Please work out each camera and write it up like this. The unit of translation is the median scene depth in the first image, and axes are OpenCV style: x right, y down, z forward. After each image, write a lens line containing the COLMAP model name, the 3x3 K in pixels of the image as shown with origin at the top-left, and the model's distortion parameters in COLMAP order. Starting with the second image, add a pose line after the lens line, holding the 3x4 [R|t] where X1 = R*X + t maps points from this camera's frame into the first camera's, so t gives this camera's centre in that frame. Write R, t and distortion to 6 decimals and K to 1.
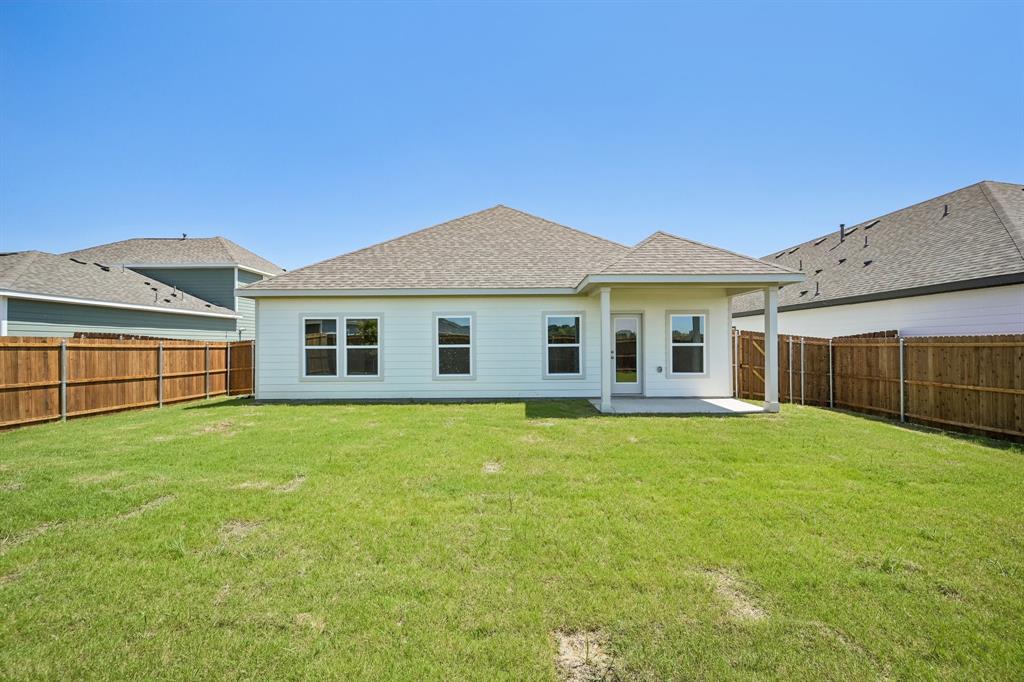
lens RADIAL K [[396.8, 0, 512.0], [0, 396.8, 341.0], [0, 0, 1]] dist [0.000890, 0.000180]
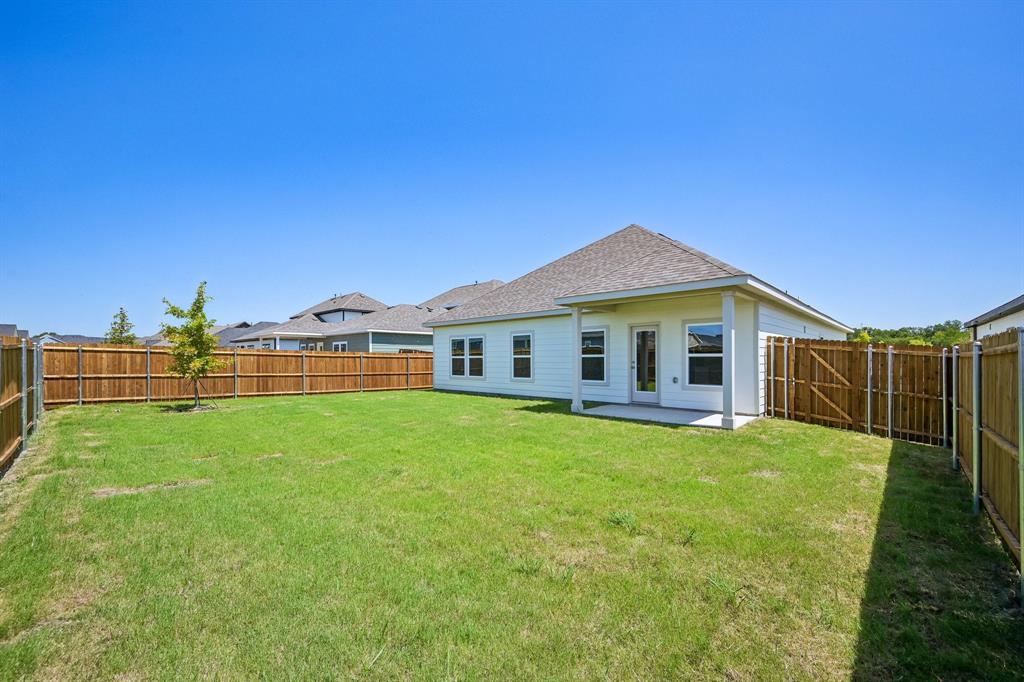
lens RADIAL K [[408.6, 0, 515.0], [0, 408.6, 342.9], [0, 0, 1]] dist [0.000687, 0.000404]
pose [[0.735542, -0.021351, -0.677143, 0.764634], [0.007798, 0.999704, -0.023051, -0.001286], [0.677434, 0.011675, 0.735491, -0.023784]]
